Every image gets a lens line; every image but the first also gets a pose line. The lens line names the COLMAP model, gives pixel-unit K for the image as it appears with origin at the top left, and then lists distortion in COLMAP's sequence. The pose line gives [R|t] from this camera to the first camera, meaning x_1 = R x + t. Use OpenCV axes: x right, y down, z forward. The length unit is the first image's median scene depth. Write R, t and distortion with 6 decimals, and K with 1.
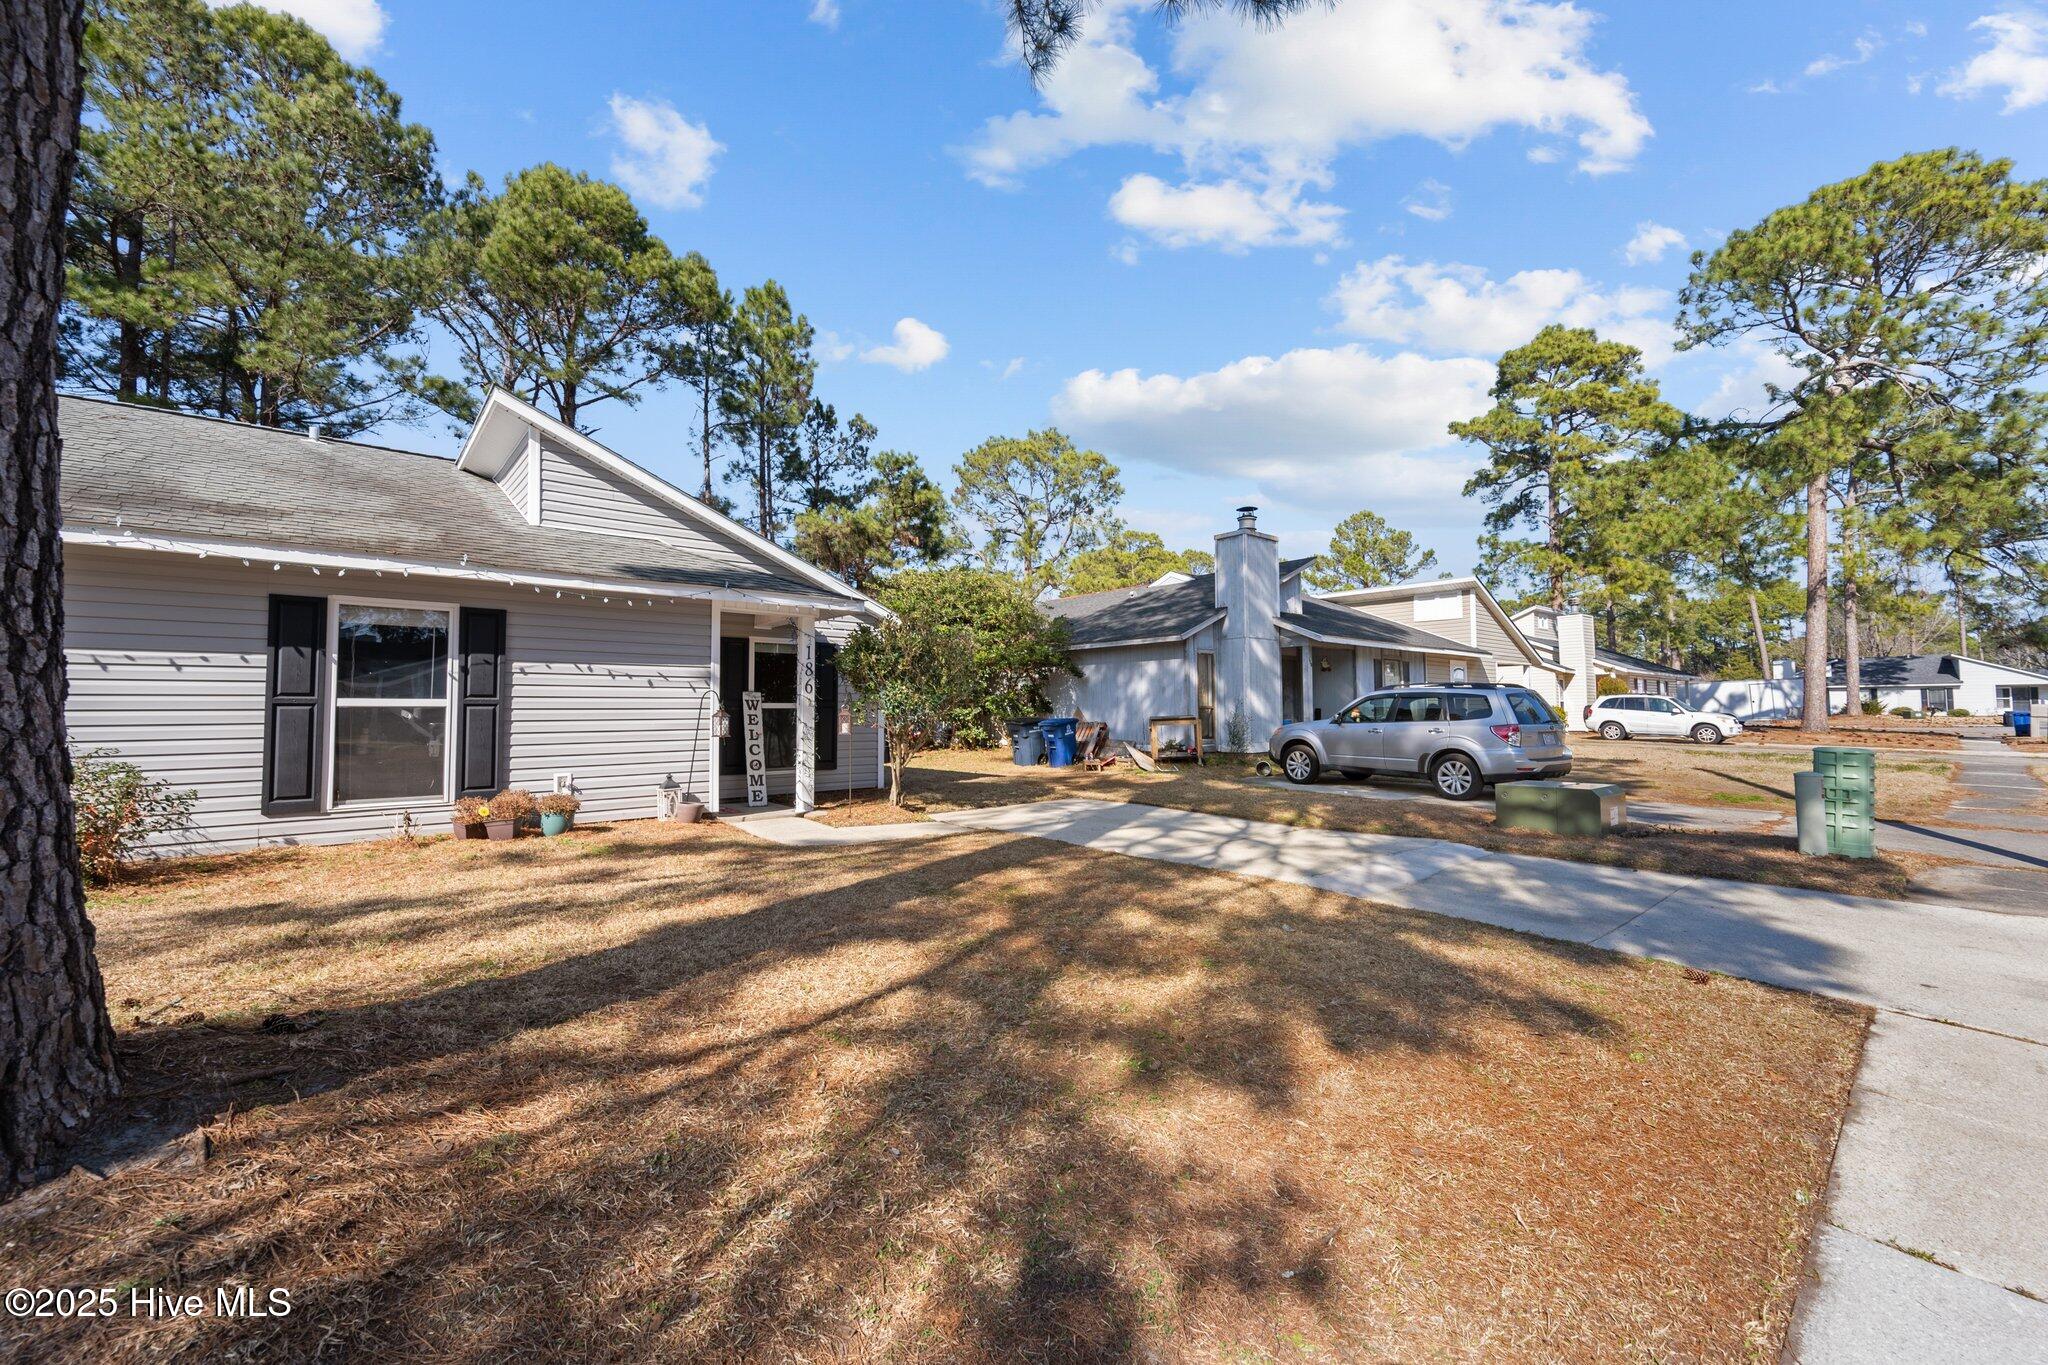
lens RADIAL K [[807.7, 0, 1024.0], [0, 807.7, 682.5], [0, 0, 1]] dist [-0.010142, 0.000008]
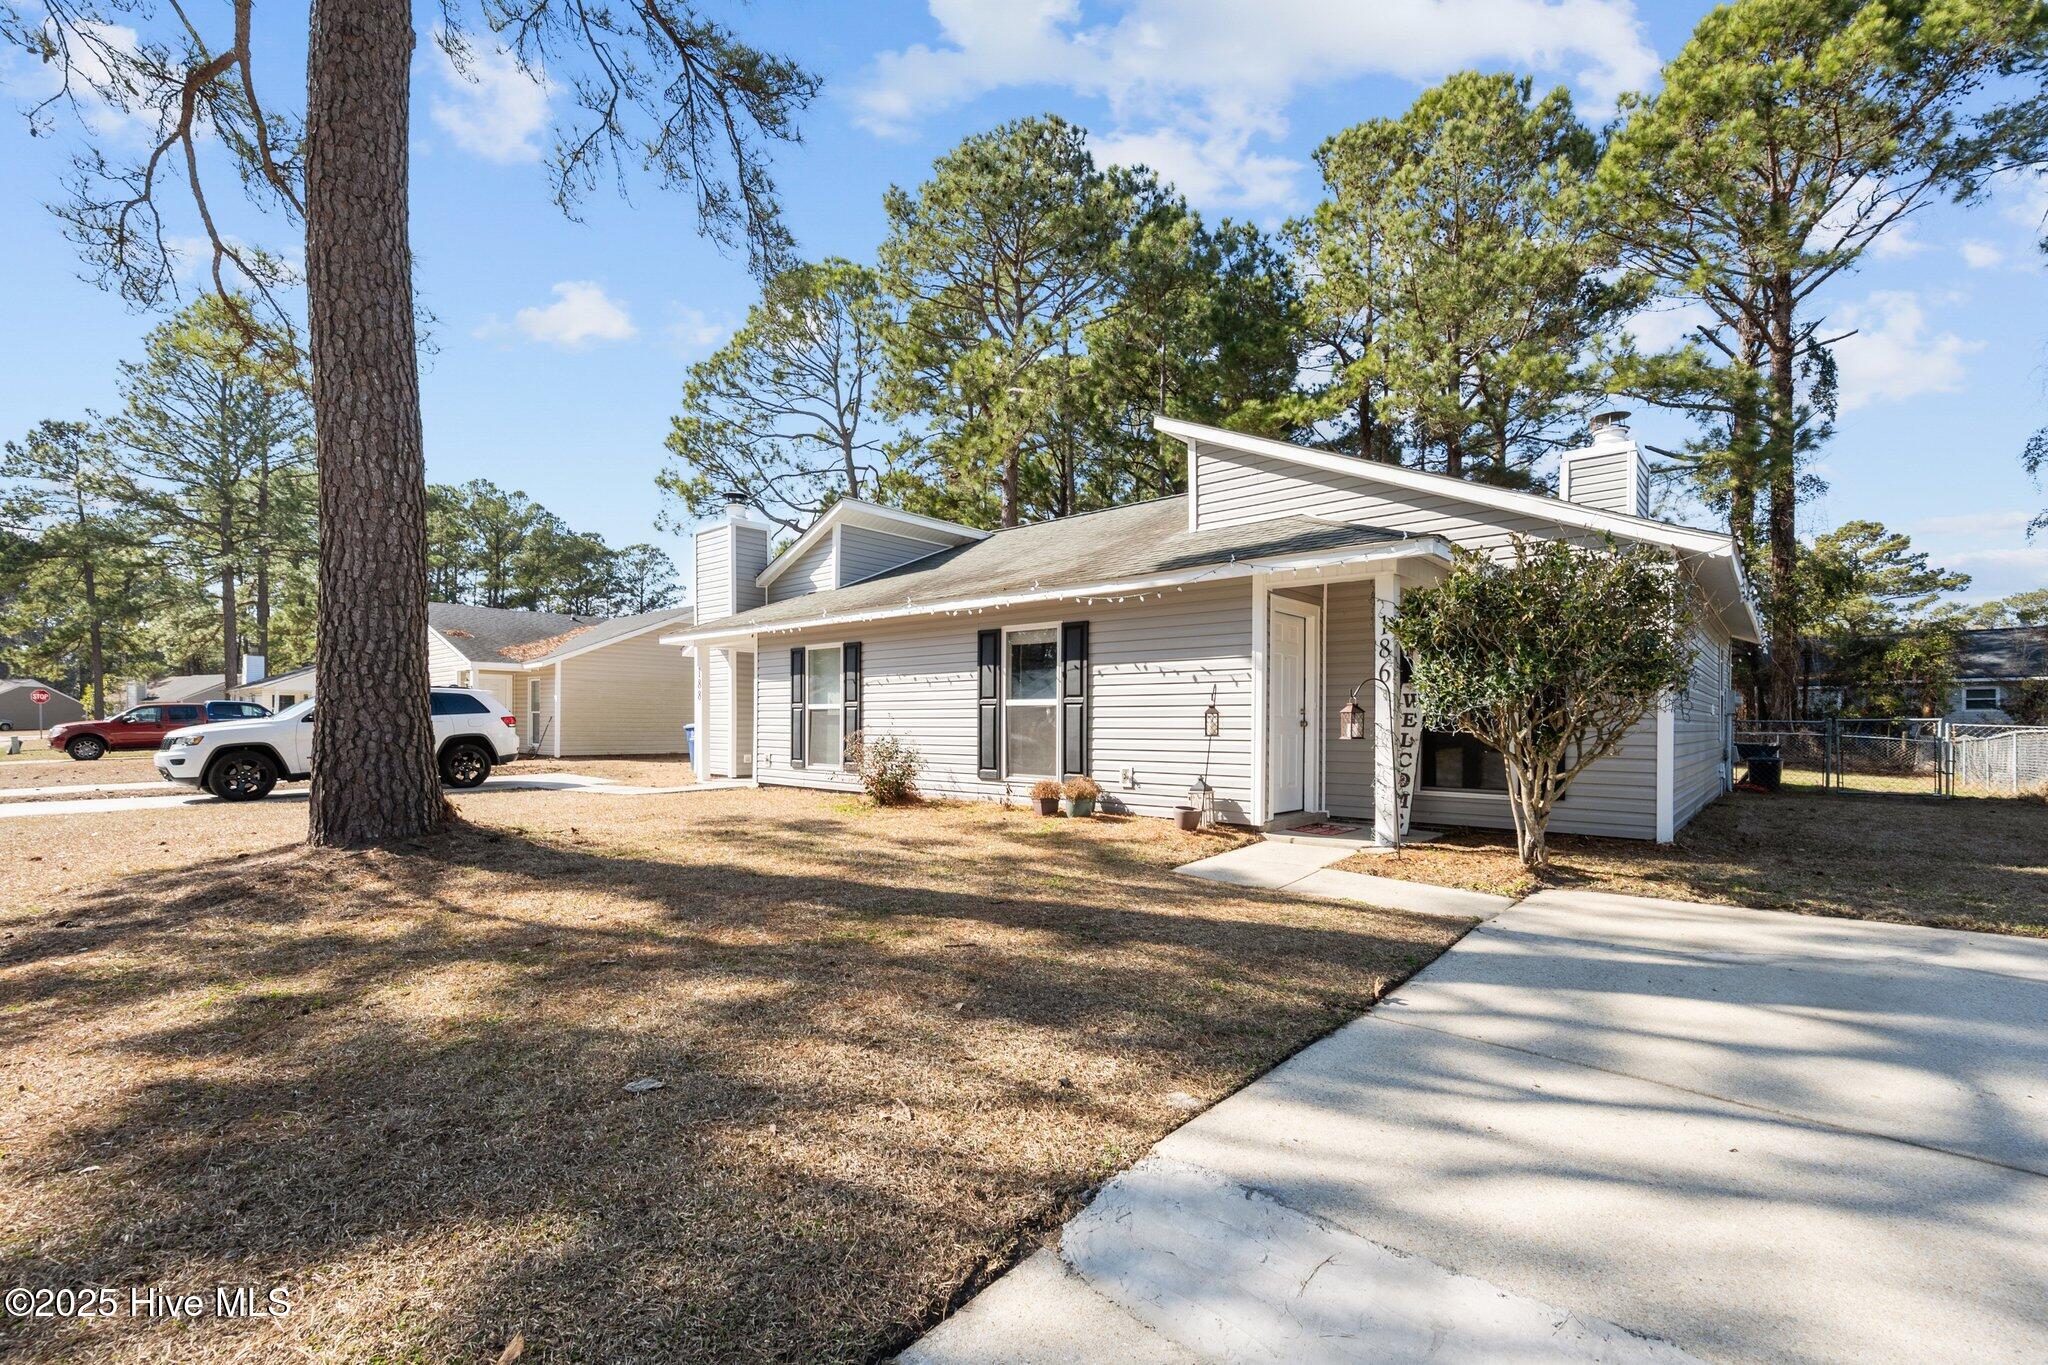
lens RADIAL K [[866.0, 0, 1006.1], [0, 866.0, 724.0], [0, 0, 1]] dist [-0.000832, -0.000266]
pose [[0.129820, 0.008538, -0.991501, 0.425993], [0.031994, 0.999406, 0.012795, 0.028210], [0.991021, -0.033383, 0.129469, 0.536166]]
